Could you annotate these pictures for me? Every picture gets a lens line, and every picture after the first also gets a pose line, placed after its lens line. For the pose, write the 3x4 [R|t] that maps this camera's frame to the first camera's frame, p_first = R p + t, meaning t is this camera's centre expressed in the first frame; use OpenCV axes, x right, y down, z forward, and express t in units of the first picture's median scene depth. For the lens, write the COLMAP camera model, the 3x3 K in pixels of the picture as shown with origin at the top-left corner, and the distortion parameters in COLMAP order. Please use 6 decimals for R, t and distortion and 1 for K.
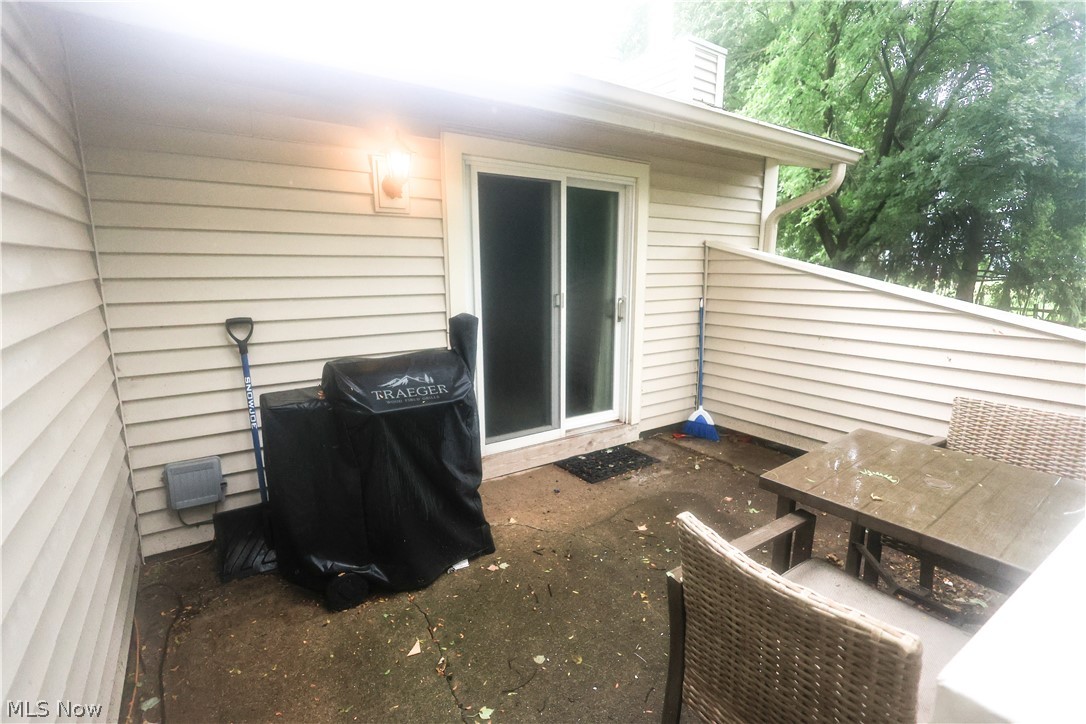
lens RADIAL K [[500.1, 0, 544.5], [0, 500.1, 362.0], [0, 0, 1]] dist [0.001728, 0.001363]
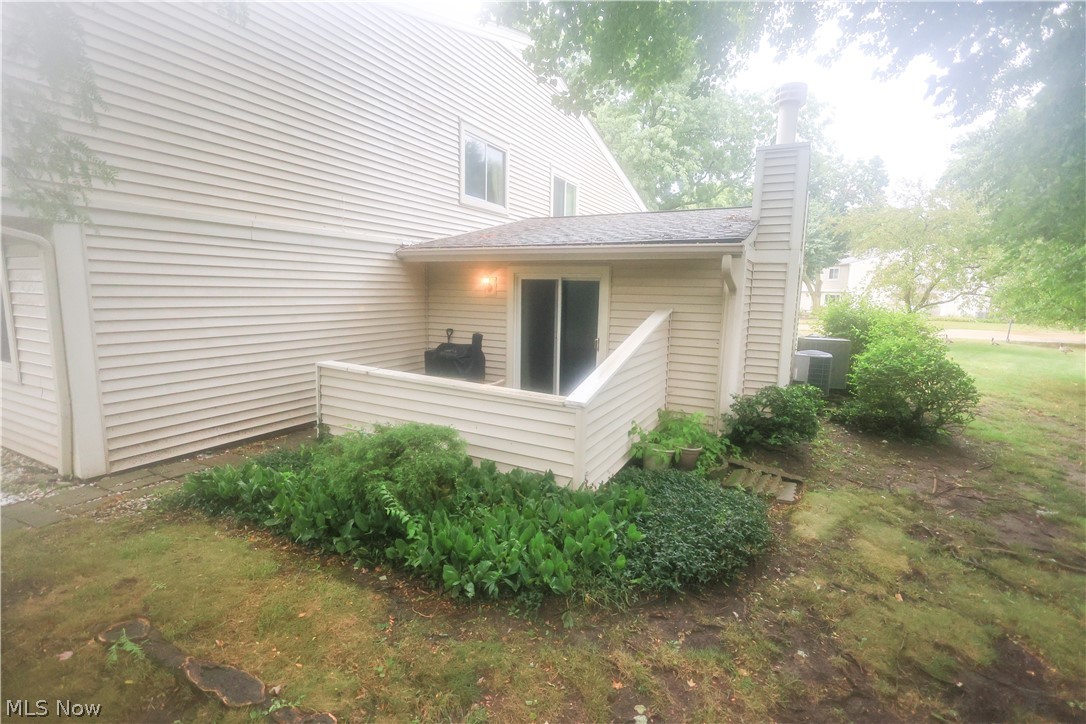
lens RADIAL K [[500.1, 0, 542.9], [0, 500.1, 361.6], [0, 0, 1]] dist [0.001728, 0.001363]
pose [[0.461383, 0.130377, -0.877569, 2.616952], [-0.188477, 0.980969, 0.046647, -0.142582], [0.866950, 0.143879, 0.477175, -0.034405]]
